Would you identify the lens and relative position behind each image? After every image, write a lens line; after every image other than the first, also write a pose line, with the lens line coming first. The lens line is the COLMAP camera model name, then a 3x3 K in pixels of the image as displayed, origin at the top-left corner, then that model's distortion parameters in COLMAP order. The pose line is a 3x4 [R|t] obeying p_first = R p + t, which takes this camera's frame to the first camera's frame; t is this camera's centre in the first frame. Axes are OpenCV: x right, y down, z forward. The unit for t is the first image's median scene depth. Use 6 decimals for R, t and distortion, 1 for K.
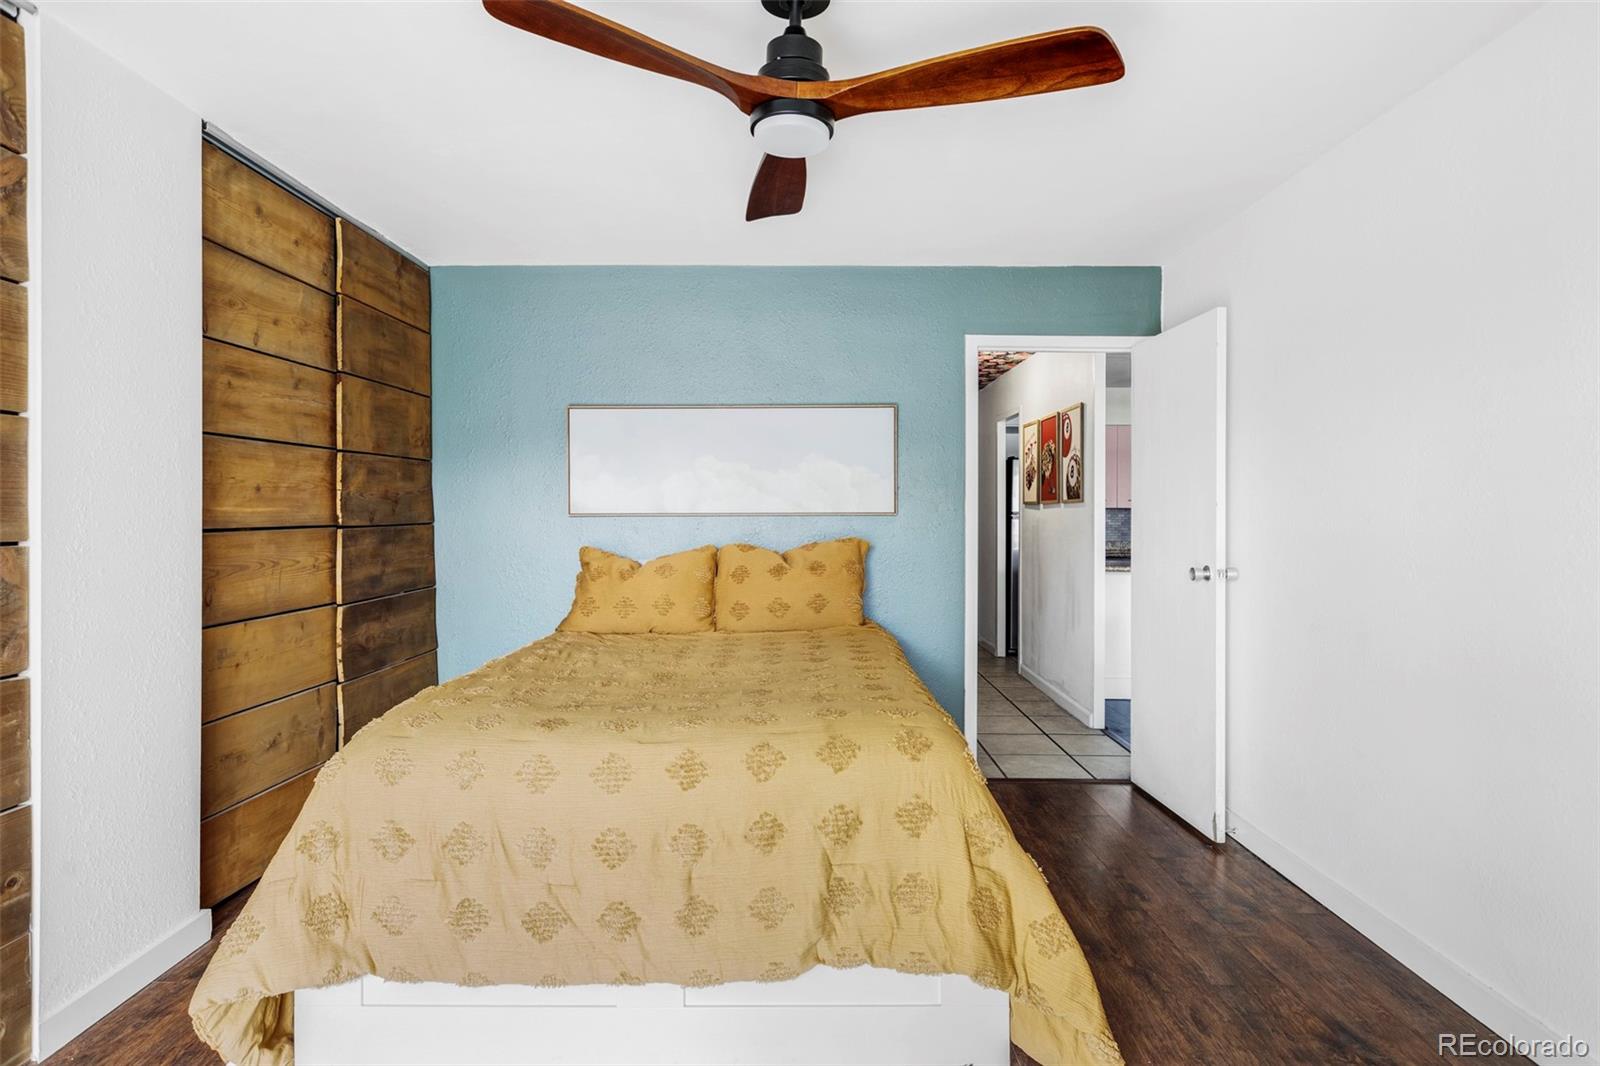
lens RADIAL K [[866.1, 0, 798.9], [0, 866.1, 520.7], [0, 0, 1]] dist [0.003125, -0.004145]
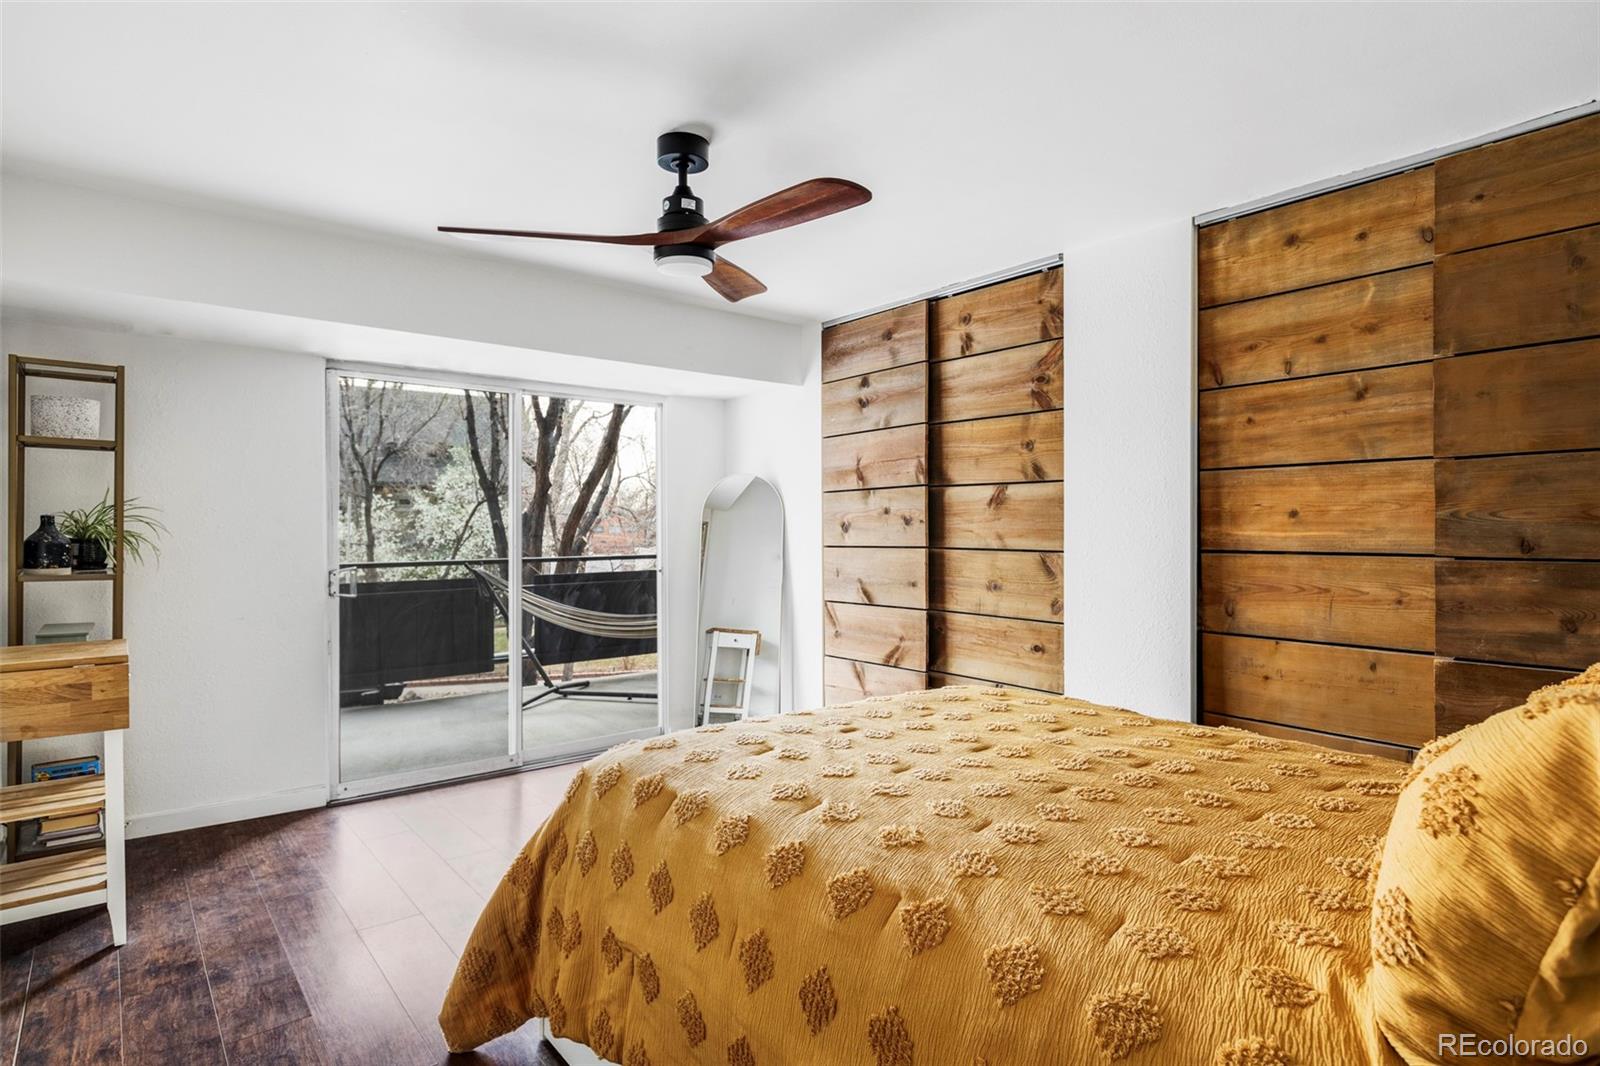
lens RADIAL K [[866.1, 0, 800.0], [0, 866.1, 531.0], [0, 0, 1]] dist [0.003125, -0.004145]
pose [[-0.781913, 0.004736, -0.623369, 0.450038], [-0.004927, 0.999893, 0.013776, -0.026826], [0.623368, 0.013843, -0.781806, 1.396008]]
